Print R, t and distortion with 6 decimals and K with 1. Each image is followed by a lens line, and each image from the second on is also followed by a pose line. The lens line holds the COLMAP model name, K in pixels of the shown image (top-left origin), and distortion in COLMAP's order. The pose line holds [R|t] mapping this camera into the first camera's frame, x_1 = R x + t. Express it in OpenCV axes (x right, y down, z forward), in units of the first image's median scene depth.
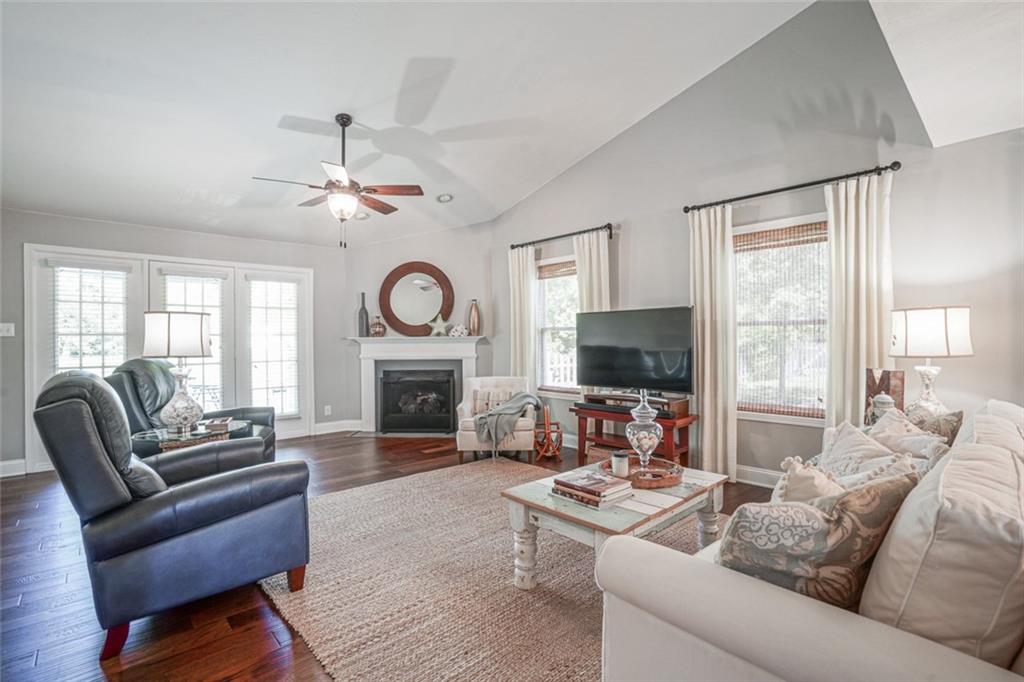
lens RADIAL K [[477.0, 0, 515.4], [0, 477.0, 340.2], [0, 0, 1]] dist [-0.056521, 0.021760]
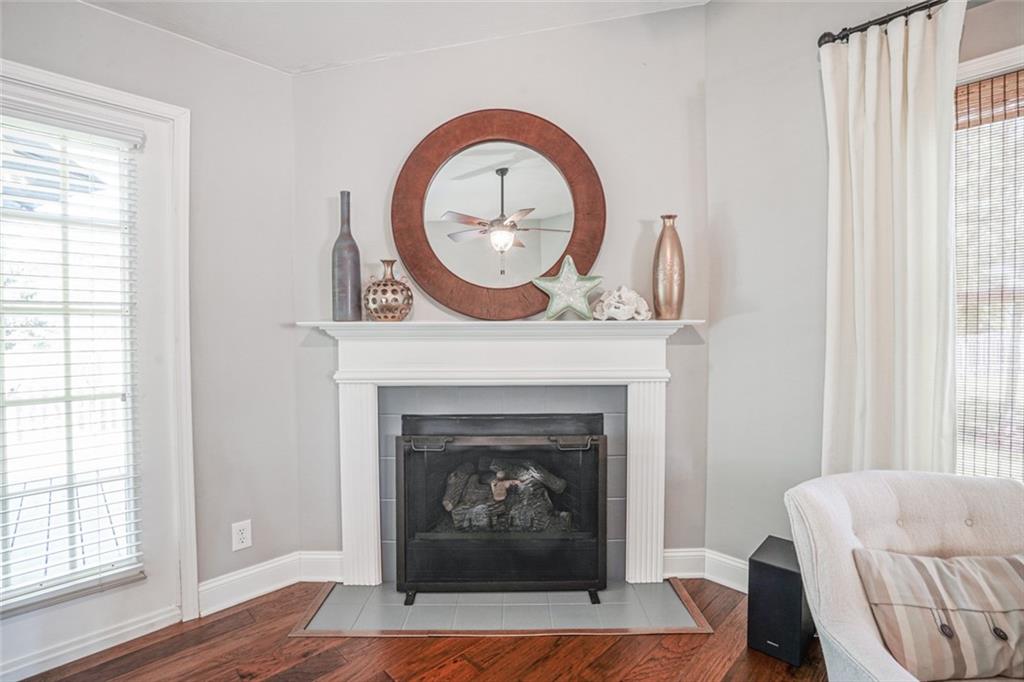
lens RADIAL K [[477.0, 0, 515.4], [0, 477.0, 340.2], [0, 0, 1]] dist [-0.056521, 0.021760]
pose [[0.999258, 0.003840, 0.038327, -0.210450], [-0.004537, 0.999825, 0.018133, 0.000904], [-0.038251, -0.018294, 0.999101, 0.651565]]
